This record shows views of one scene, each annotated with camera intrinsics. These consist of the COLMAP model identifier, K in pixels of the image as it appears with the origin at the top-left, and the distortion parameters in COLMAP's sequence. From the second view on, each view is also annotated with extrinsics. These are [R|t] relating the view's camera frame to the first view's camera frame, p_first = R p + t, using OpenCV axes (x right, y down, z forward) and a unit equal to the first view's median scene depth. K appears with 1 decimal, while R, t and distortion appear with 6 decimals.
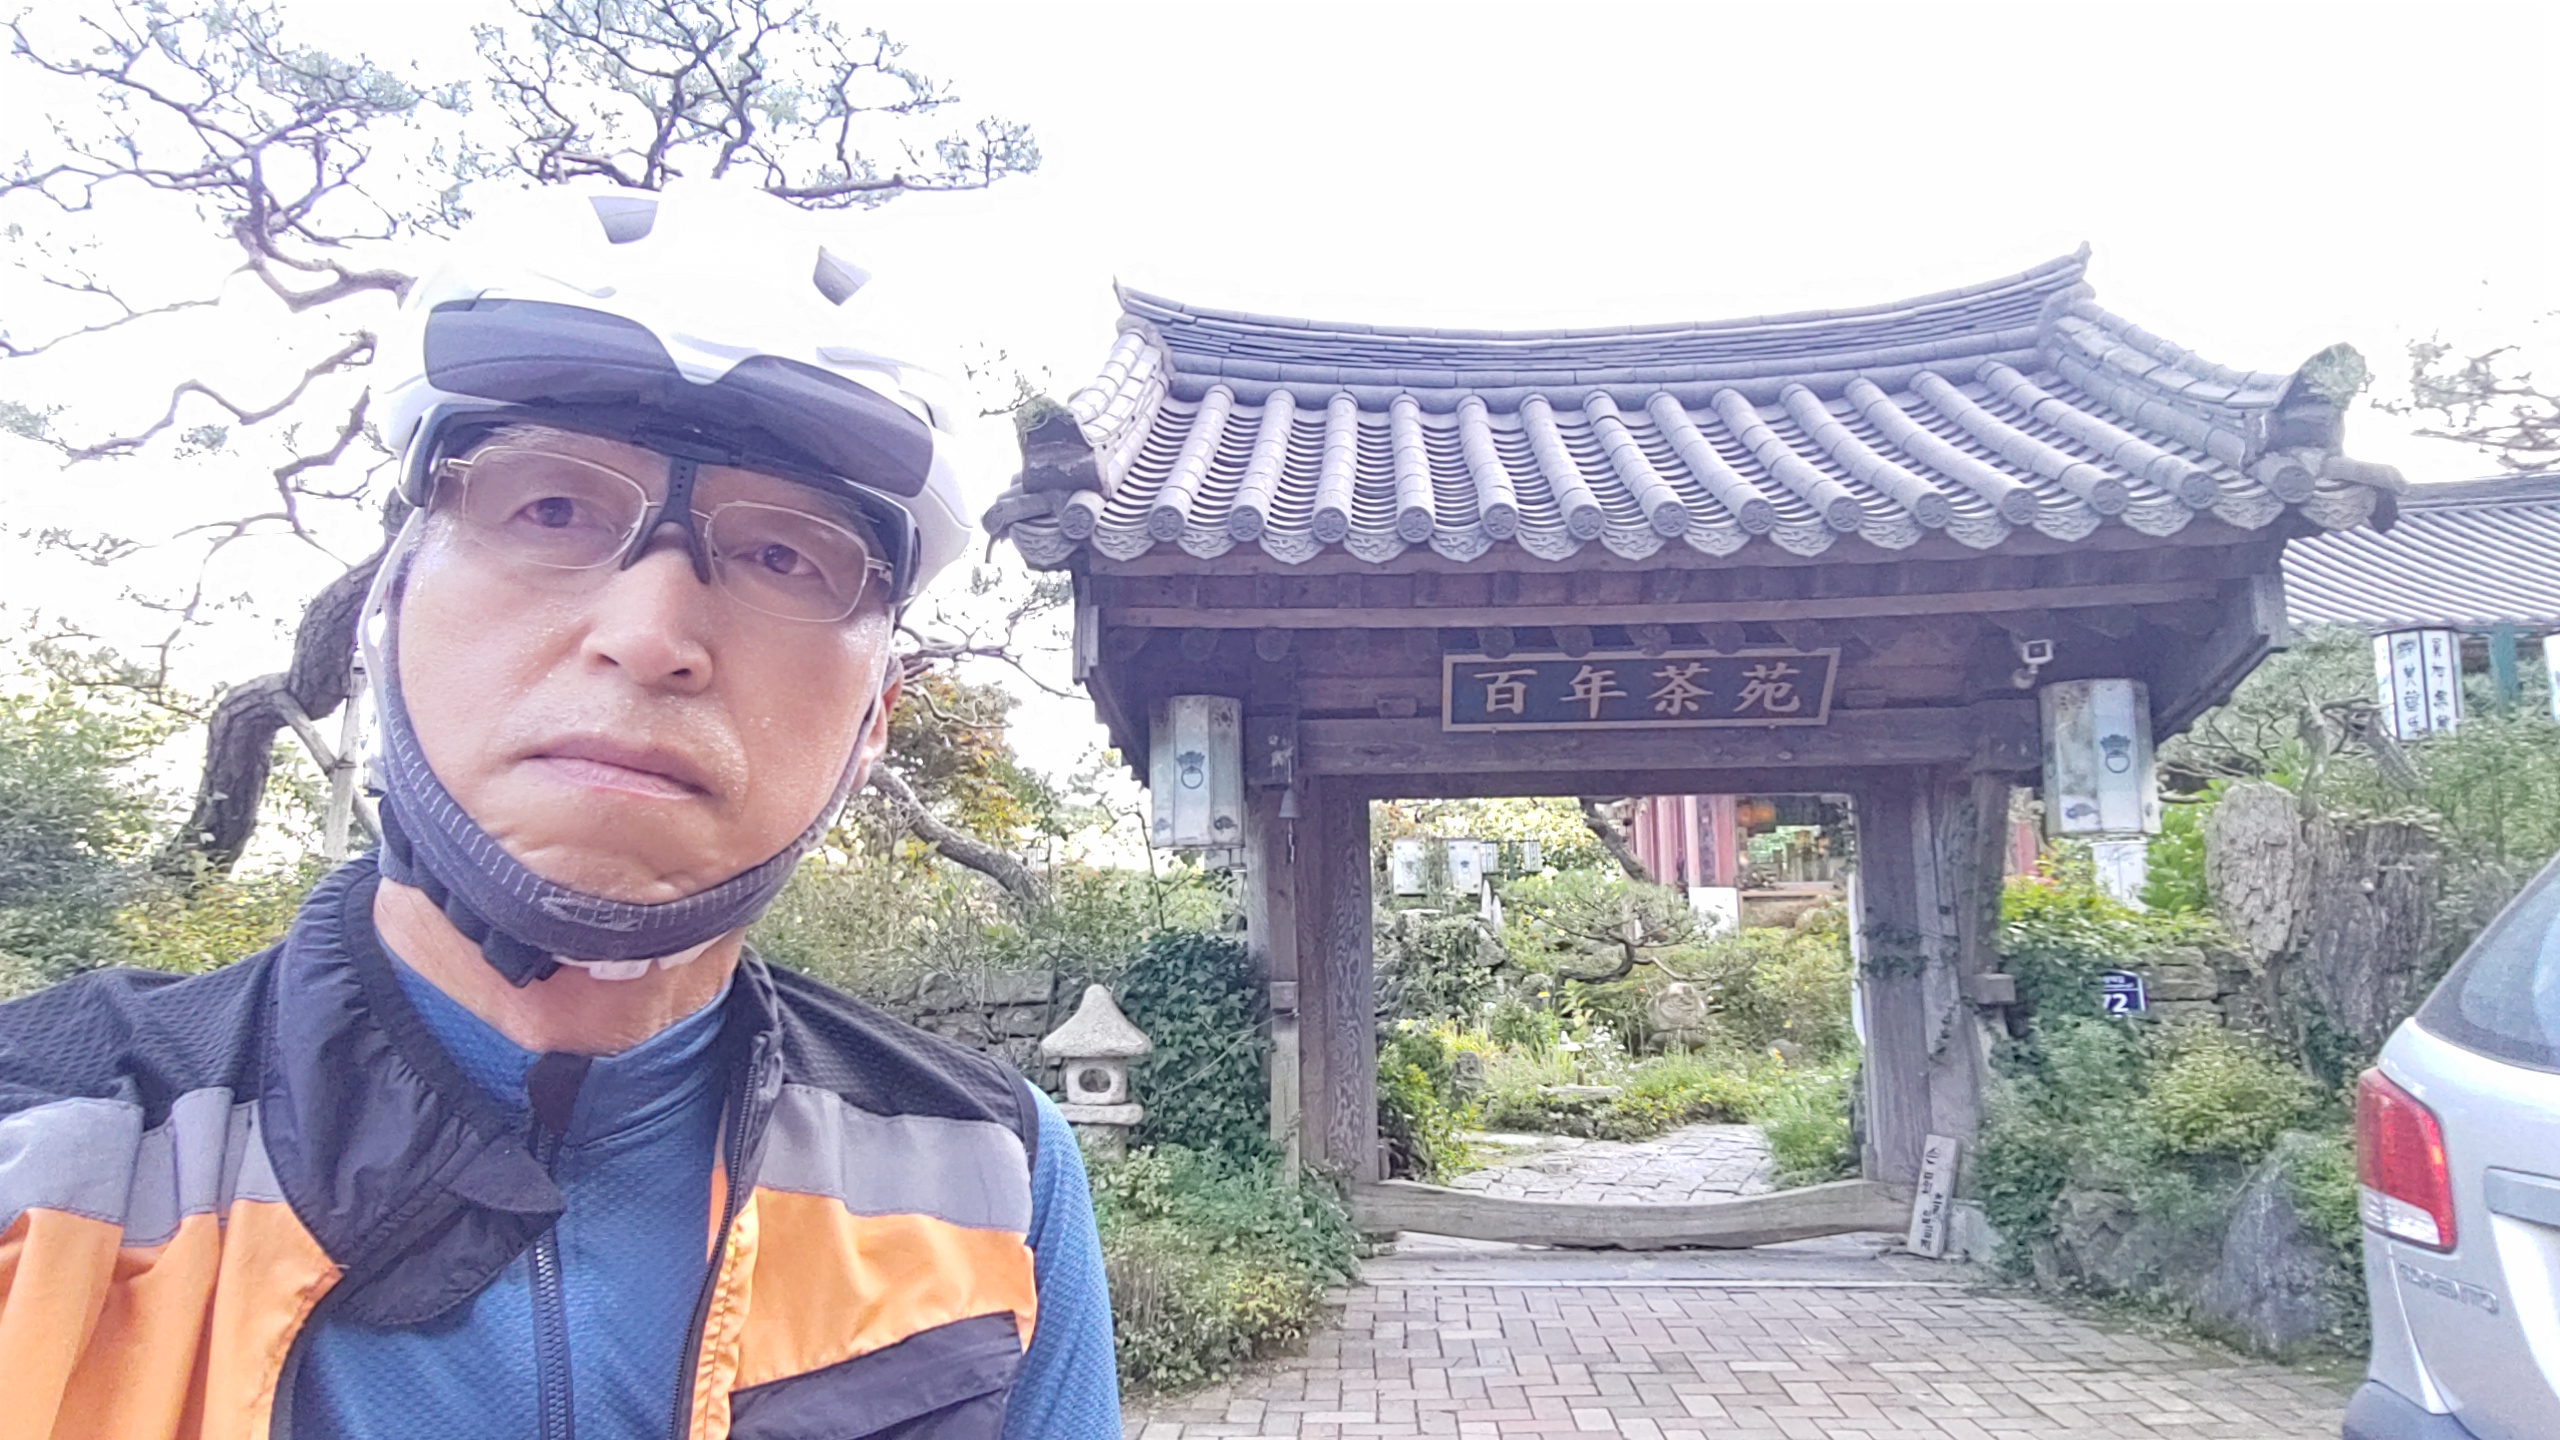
lens RADIAL K [[1619.1, 0, 1231.8], [0, 1619.1, 718.4], [0, 0, 1]] dist [-0.008535, 0.000168]
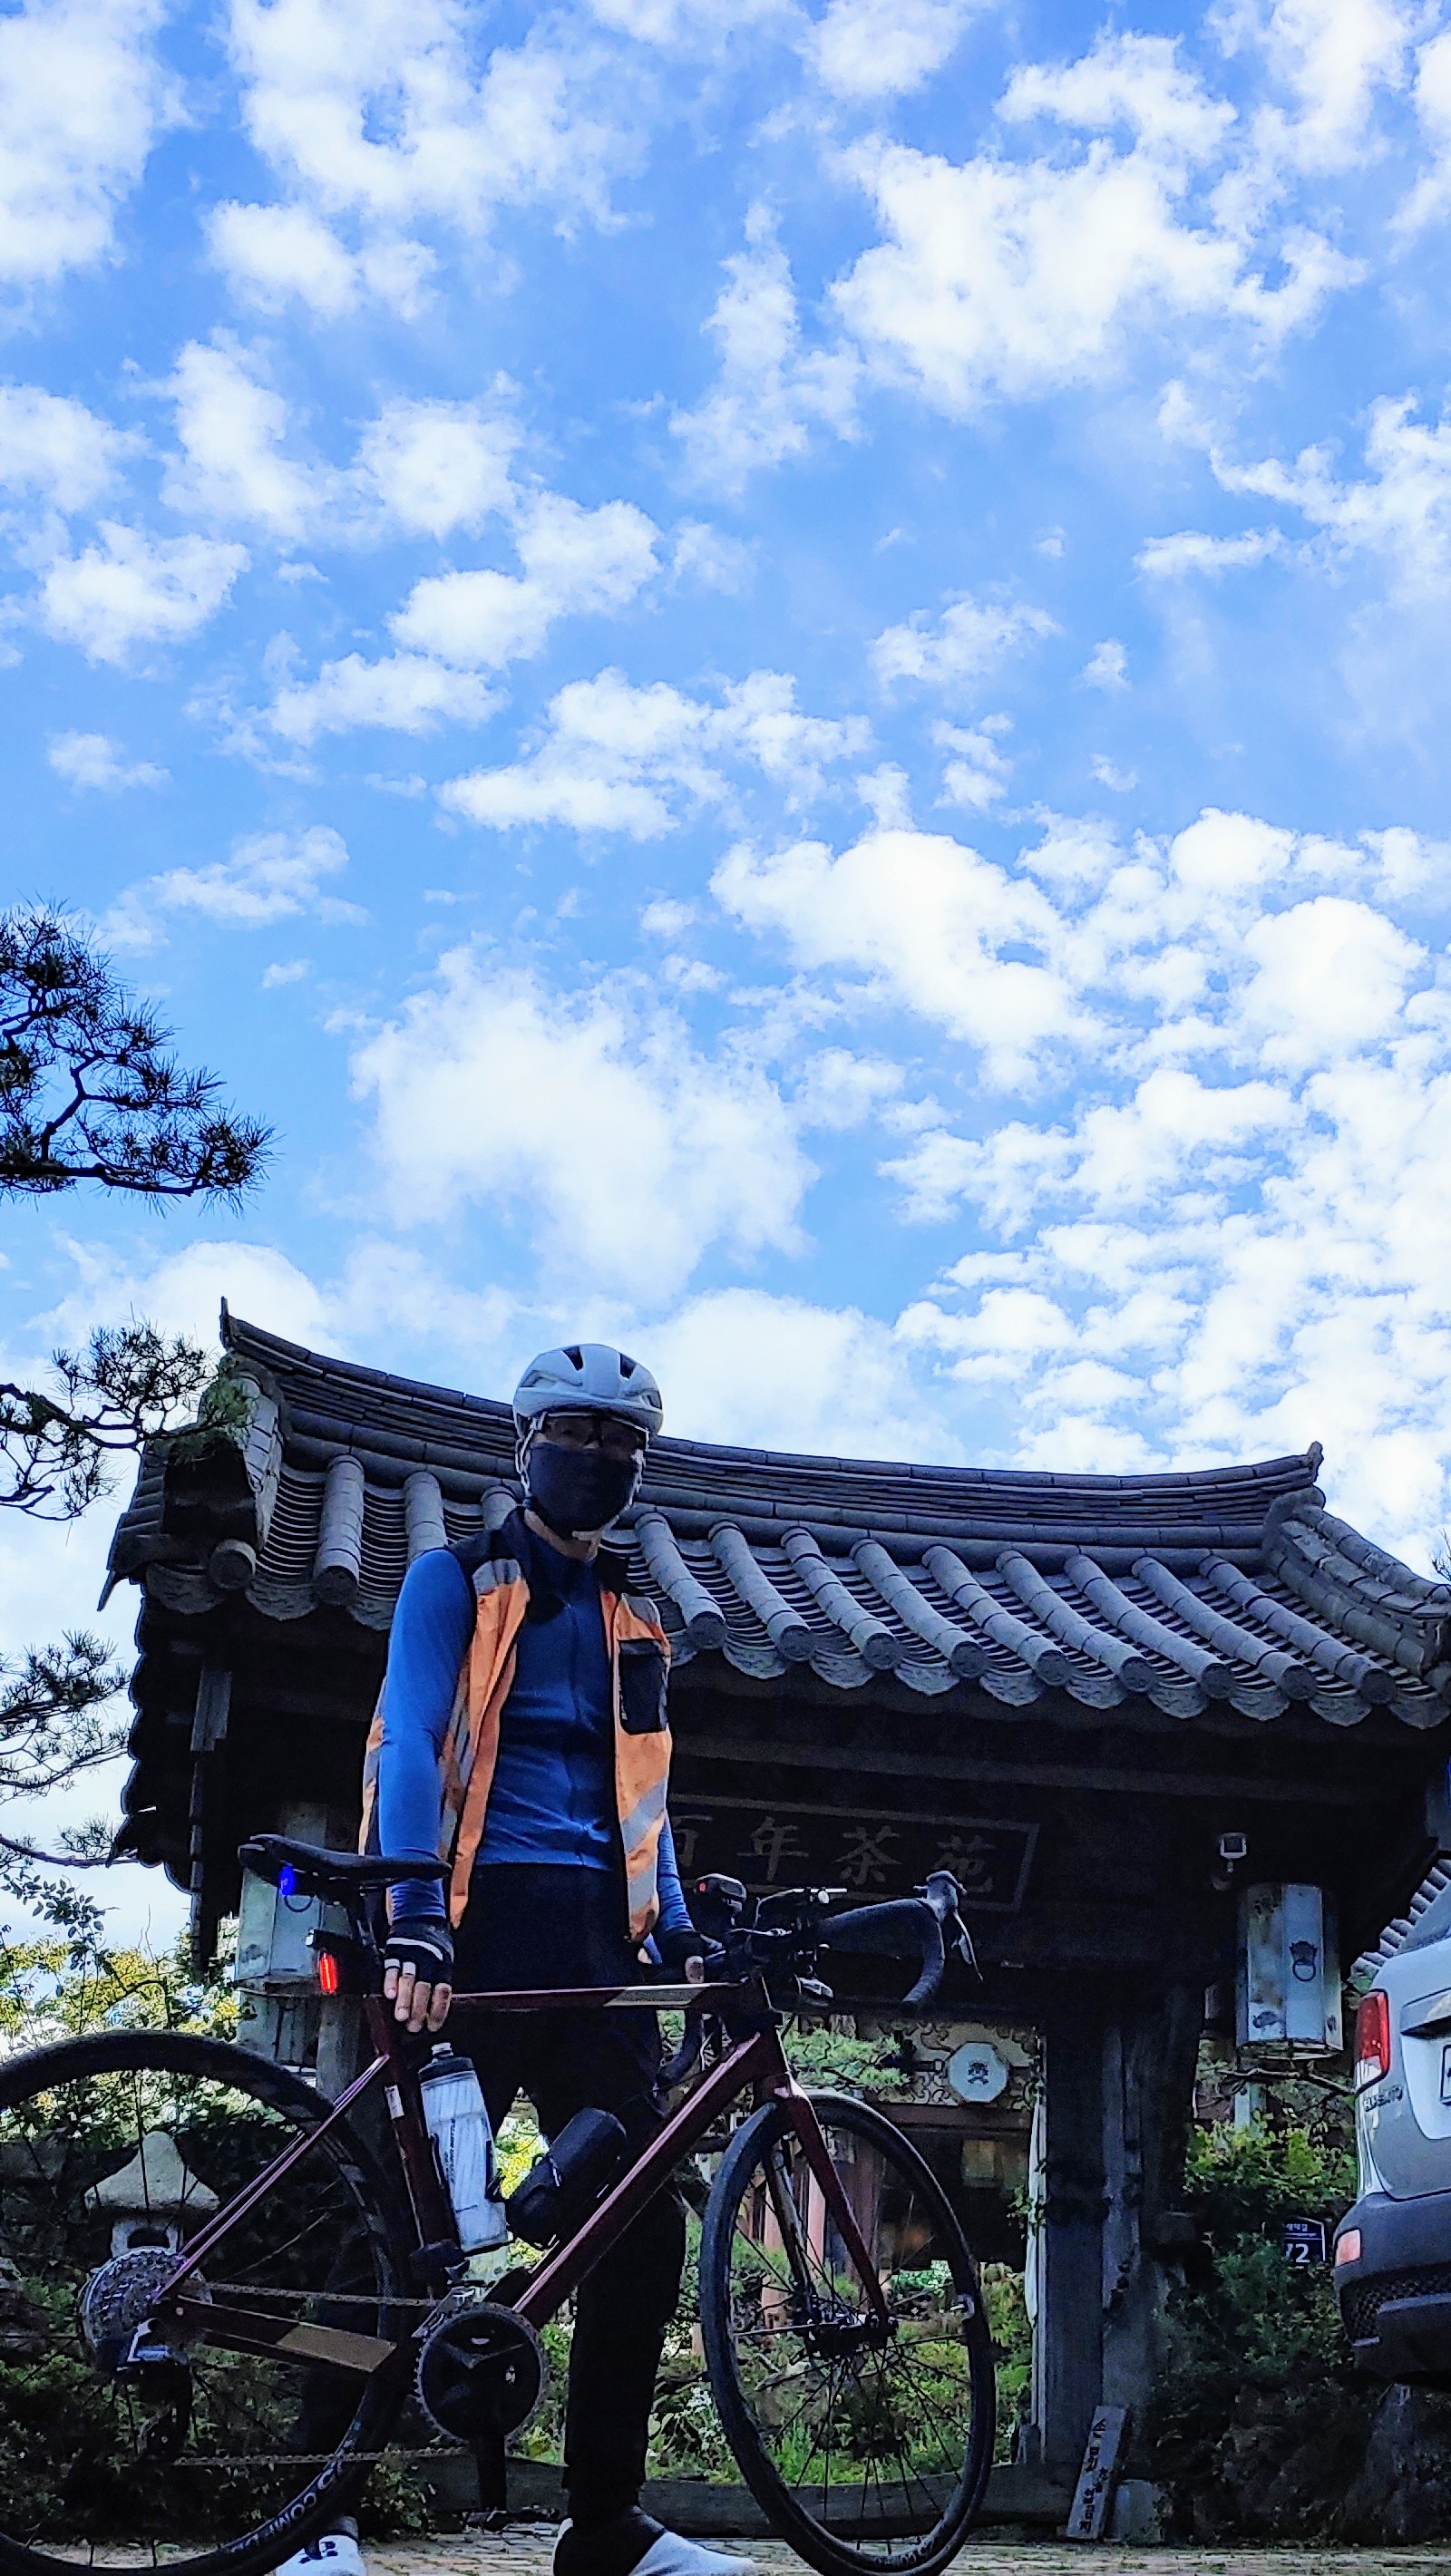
lens RADIAL K [[2499.0, 0, 725.5], [0, 2499.0, 1288.0], [0, 0, 1]] dist [0.001309, -0.092271]
pose [[0.965398, 0.170756, 0.197103, -0.131829], [-0.105262, 0.946662, -0.304551, 0.119507], [-0.238593, 0.273265, 0.931880, -0.373215]]
